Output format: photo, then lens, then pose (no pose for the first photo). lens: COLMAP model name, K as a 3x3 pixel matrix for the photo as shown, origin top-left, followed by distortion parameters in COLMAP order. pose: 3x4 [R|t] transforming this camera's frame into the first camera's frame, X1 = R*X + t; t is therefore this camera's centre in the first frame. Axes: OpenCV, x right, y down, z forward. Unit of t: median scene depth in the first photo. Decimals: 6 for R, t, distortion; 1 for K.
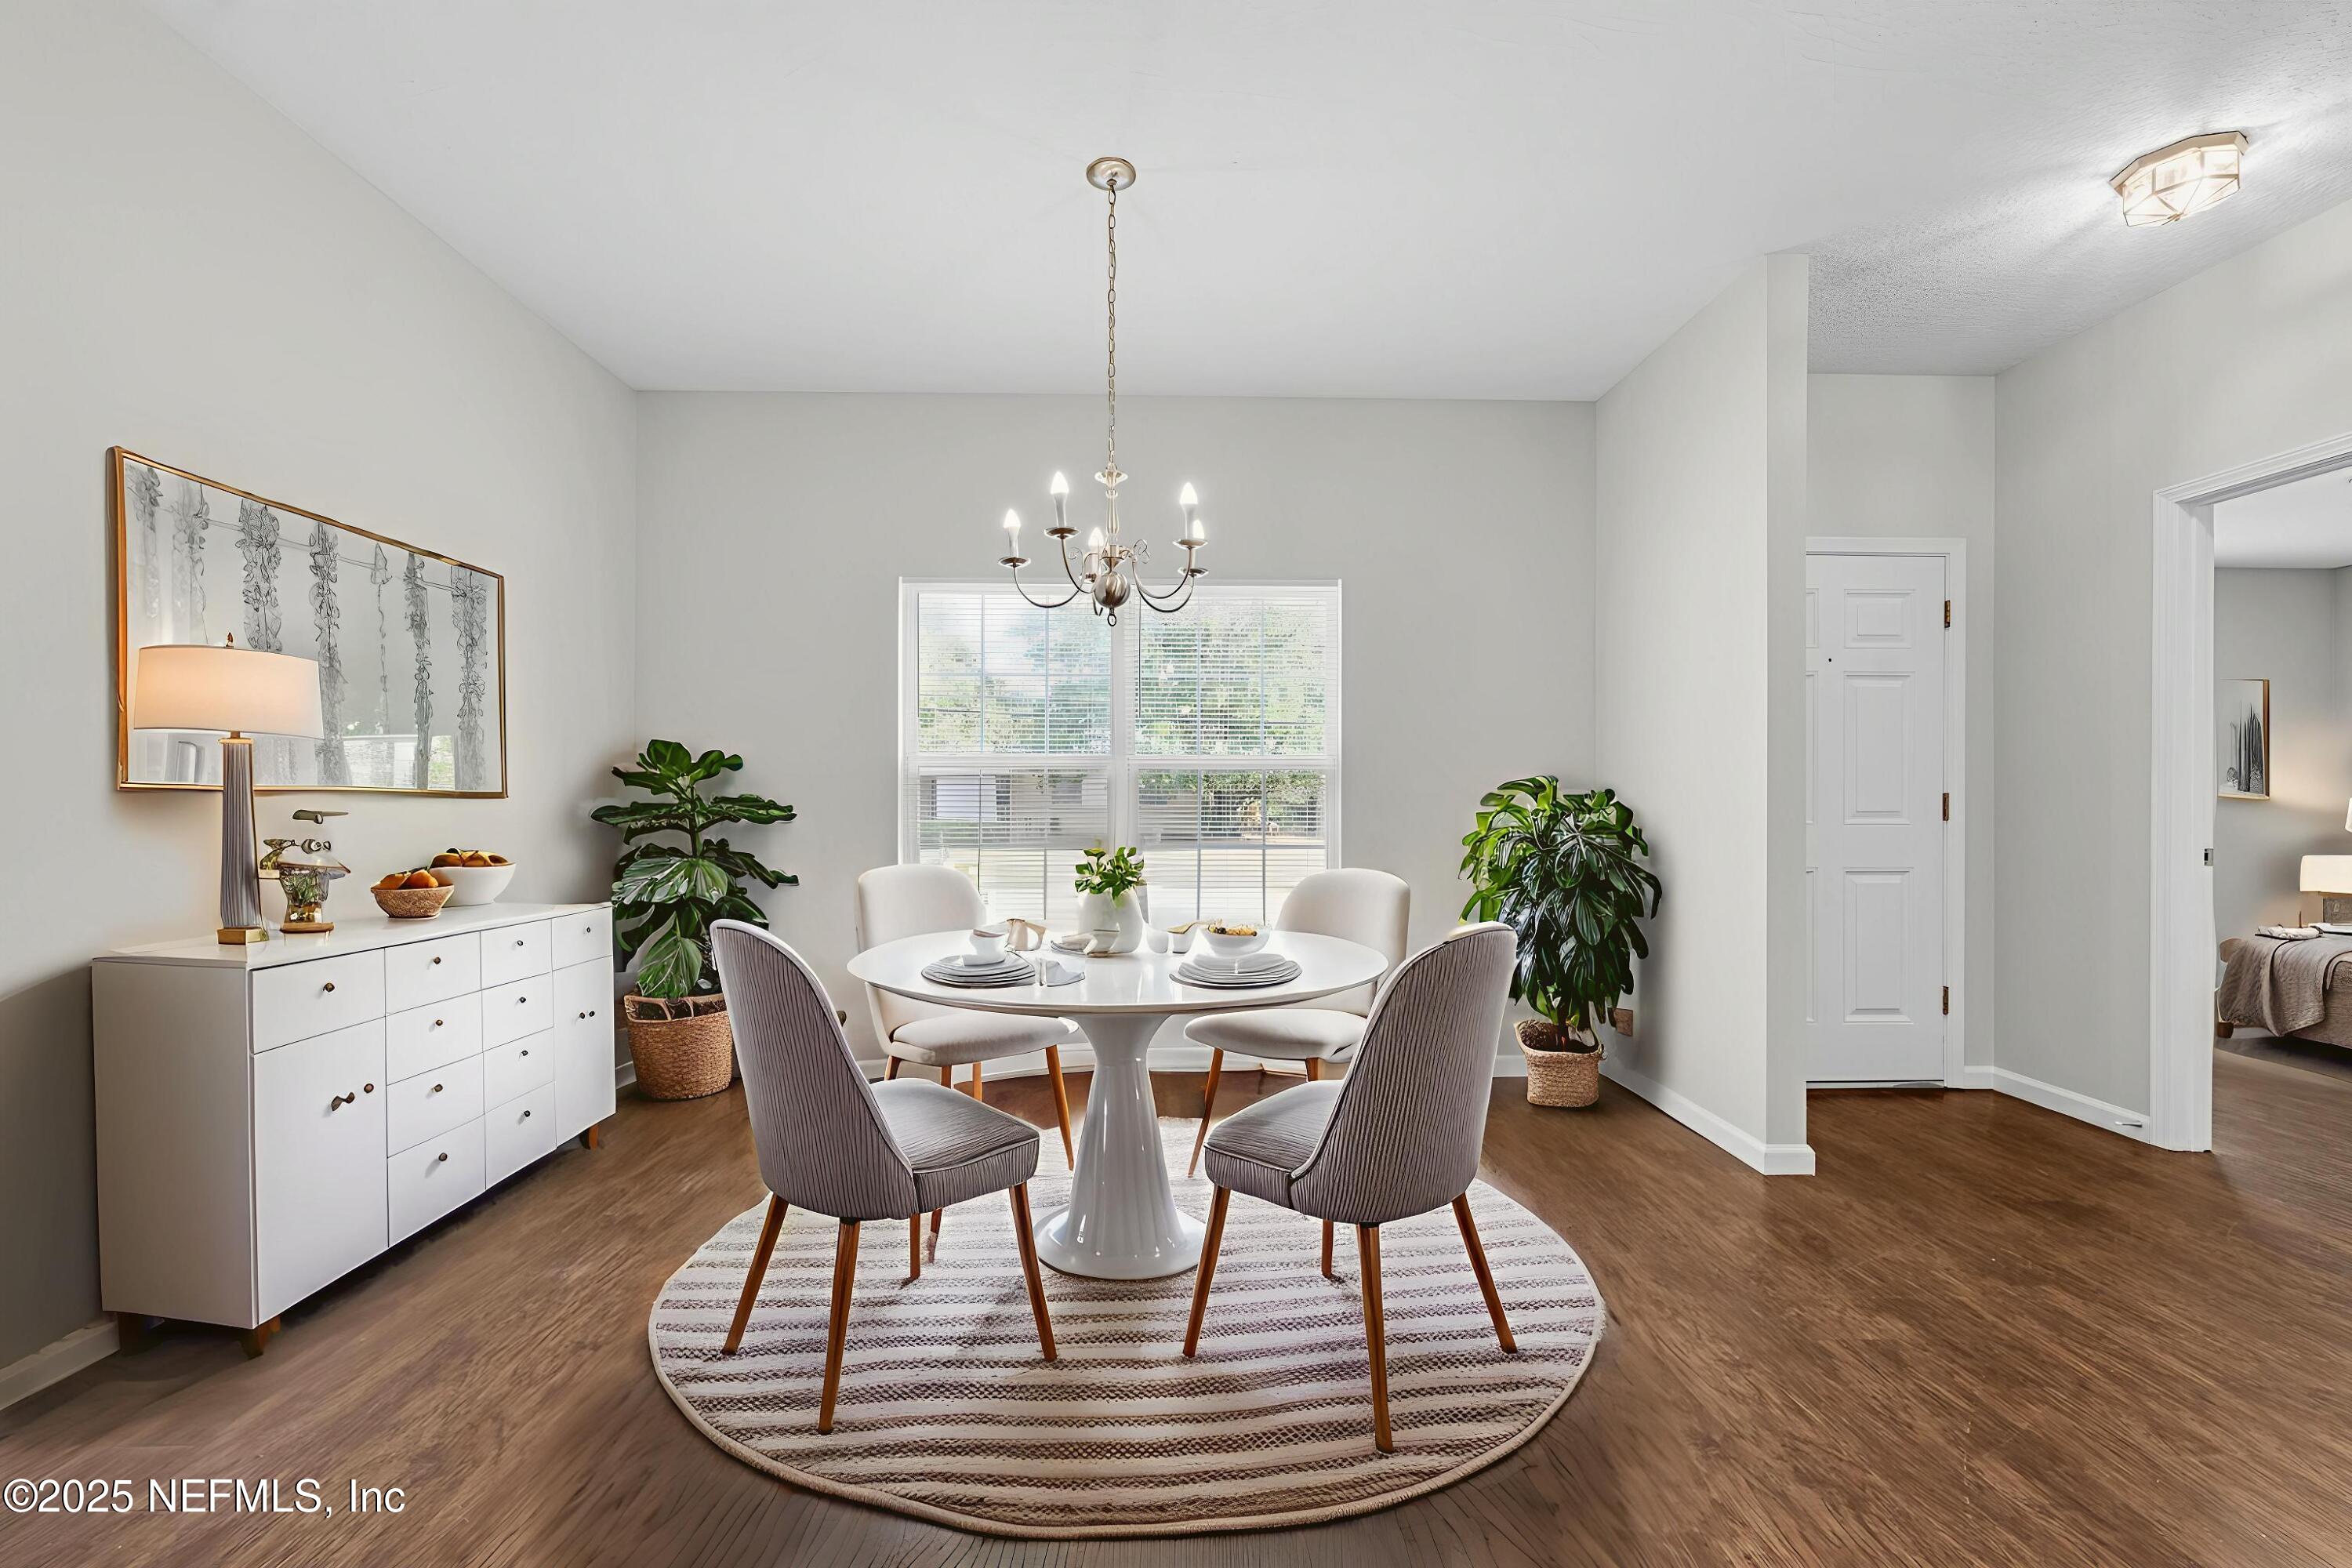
lens RADIAL K [[939.6, 0, 1191.0], [0, 939.6, 790.5], [0, 0, 1]] dist [0.002055, 0.000052]
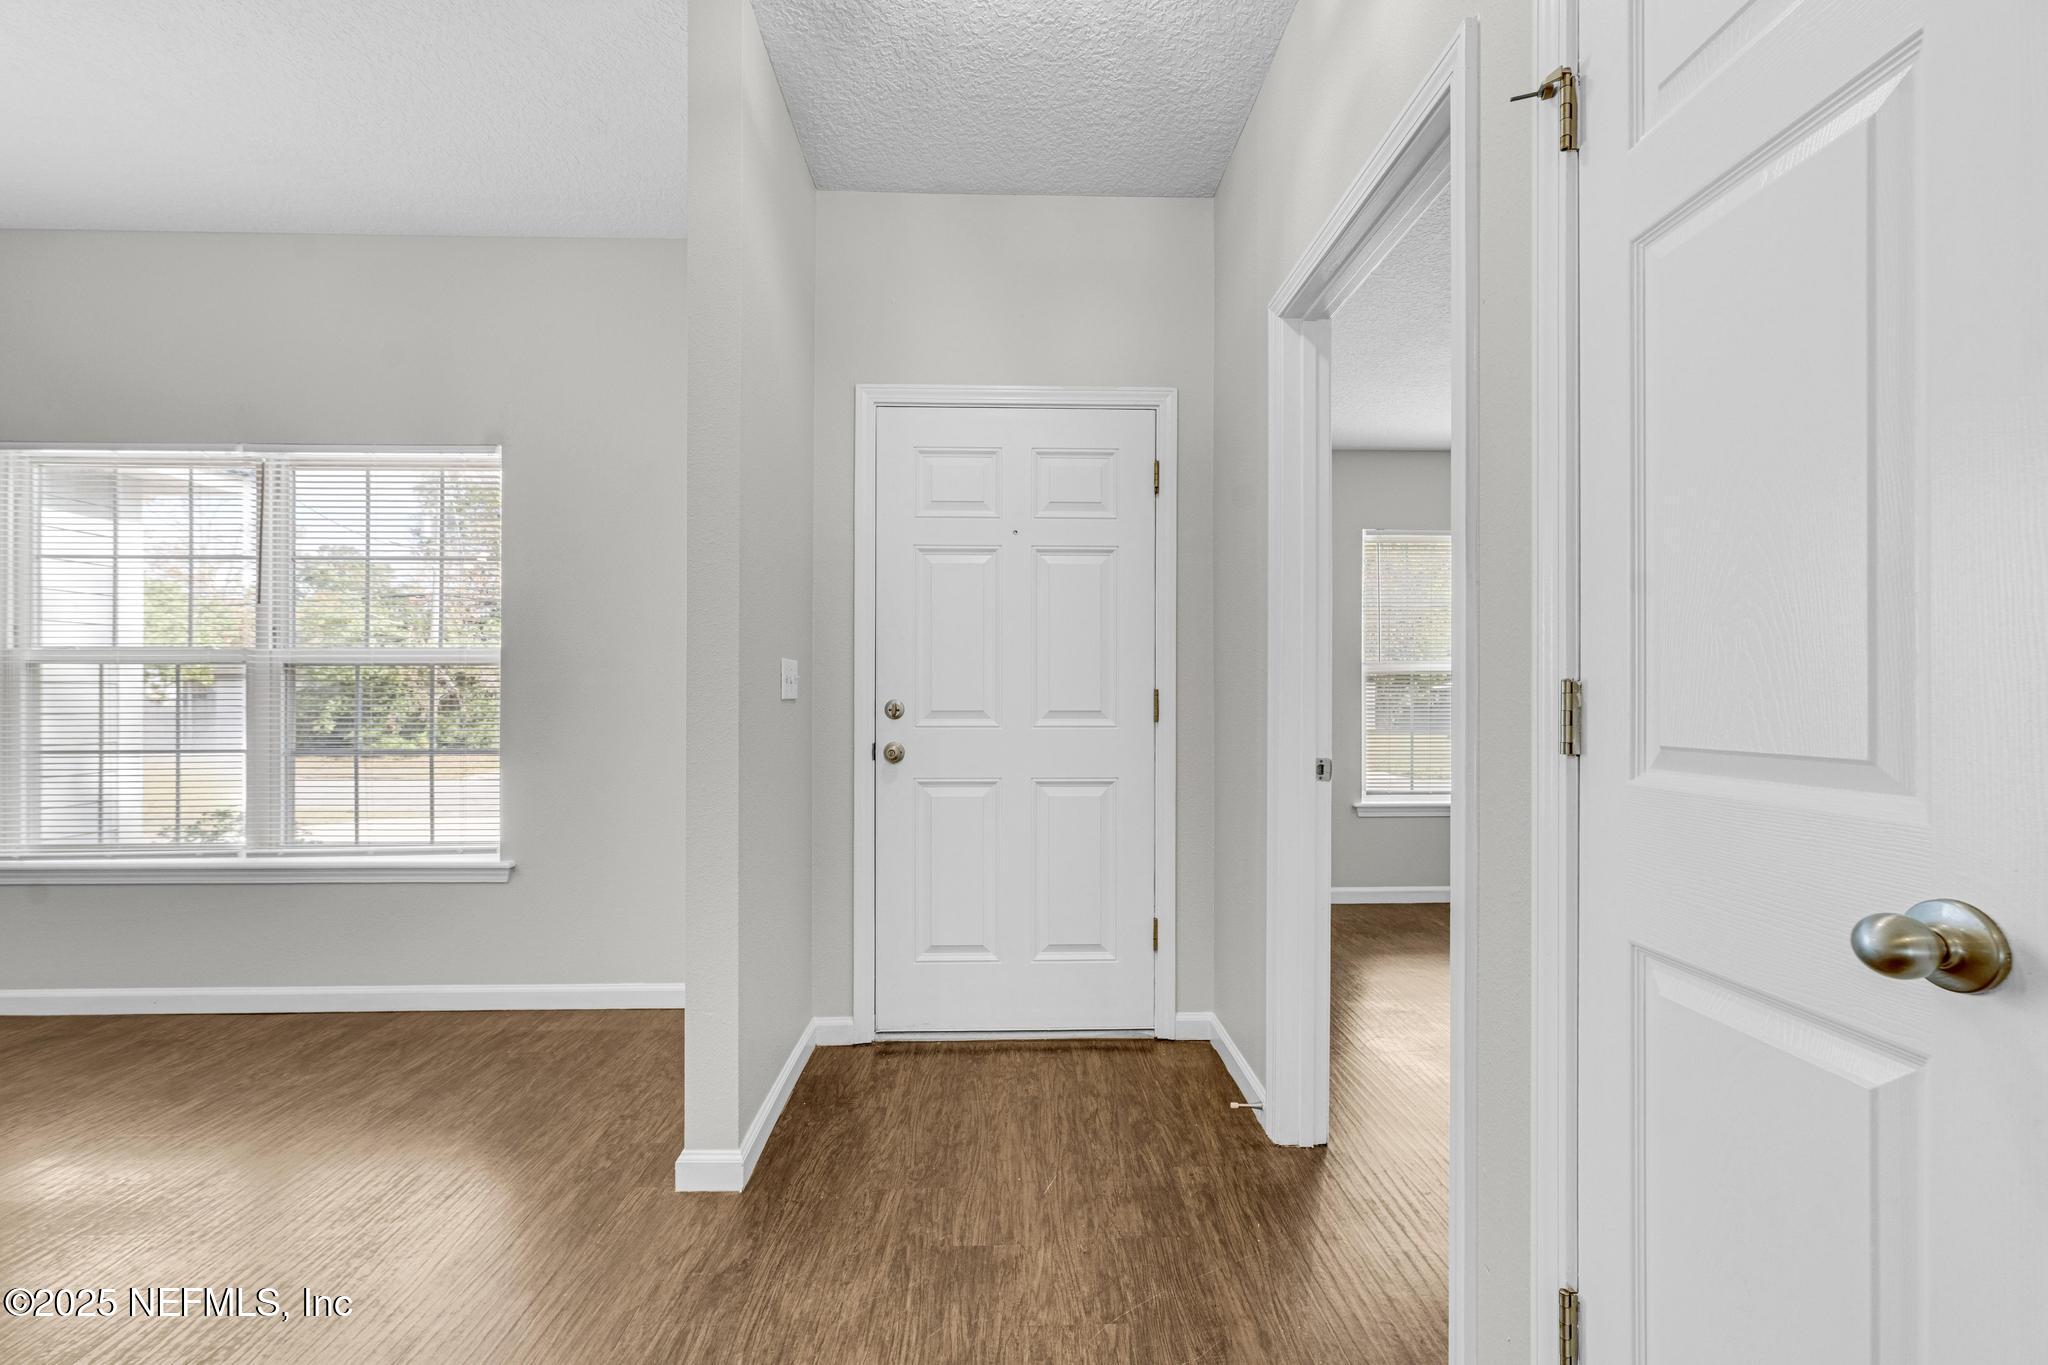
lens RADIAL K [[831.2, 0, 1015.2], [0, 831.2, 690.4], [0, 0, 1]] dist [0.000047, 0.001276]
pose [[0.999979, -0.003202, -0.005692, 0.682282], [0.003206, 0.999995, 0.000731, 0.002671], [0.005689, -0.000749, 0.999984, 0.253529]]
